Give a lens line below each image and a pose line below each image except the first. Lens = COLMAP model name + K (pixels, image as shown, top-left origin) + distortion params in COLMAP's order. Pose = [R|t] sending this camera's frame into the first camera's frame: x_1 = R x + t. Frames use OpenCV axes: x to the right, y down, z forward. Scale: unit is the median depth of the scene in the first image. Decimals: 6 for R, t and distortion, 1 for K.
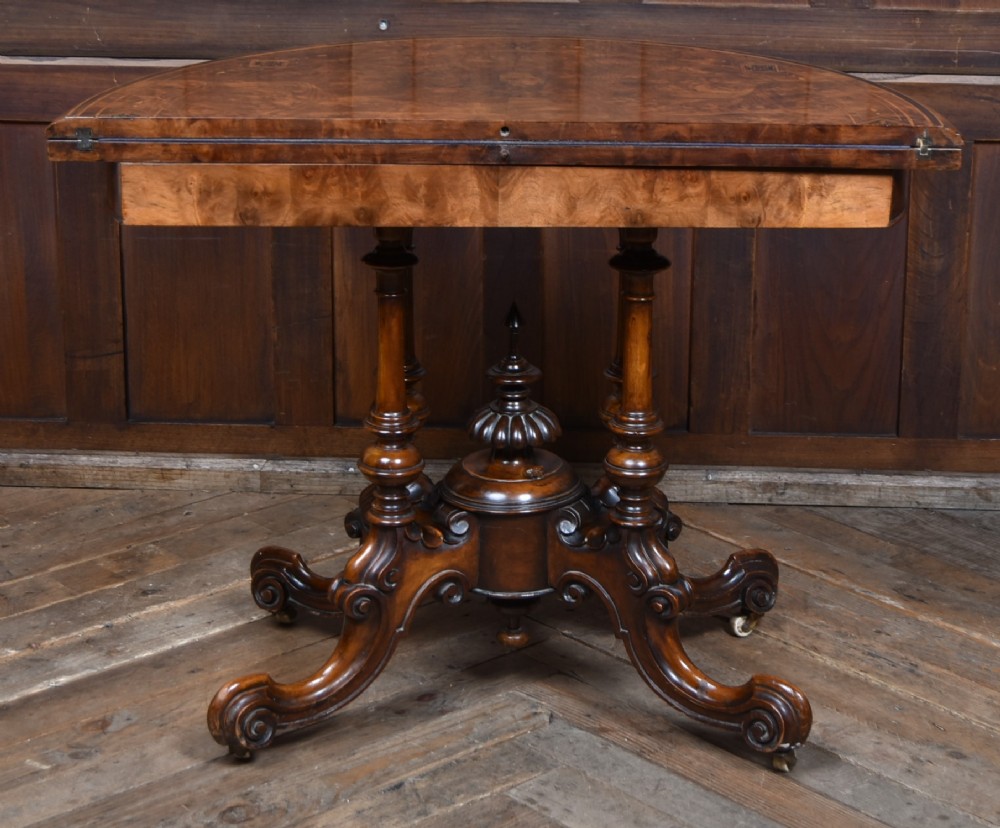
lens RADIAL K [[2785.8, 0, 582.6], [0, 2785.8, 327.8], [0, 0, 1]] dist [0.017877, 0.000000]
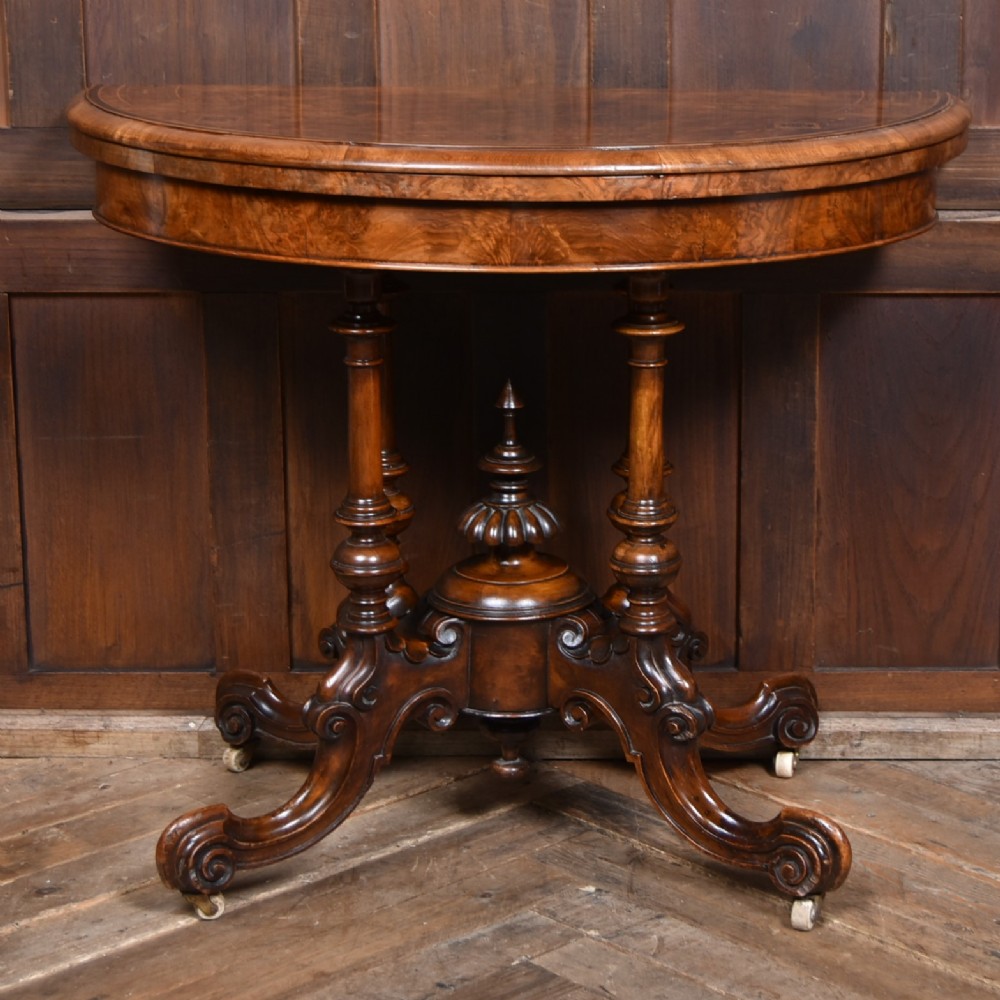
lens RADIAL K [[2685.1, 0, 617.1], [0, 2685.1, 409.4], [0, 0, 1]] dist [-0.001372, 0.000000]
pose [[0.999683, -0.019916, 0.015379, -0.006840], [0.020946, 0.997327, -0.070005, 0.016601], [-0.013944, 0.070305, 0.997428, 0.237166]]
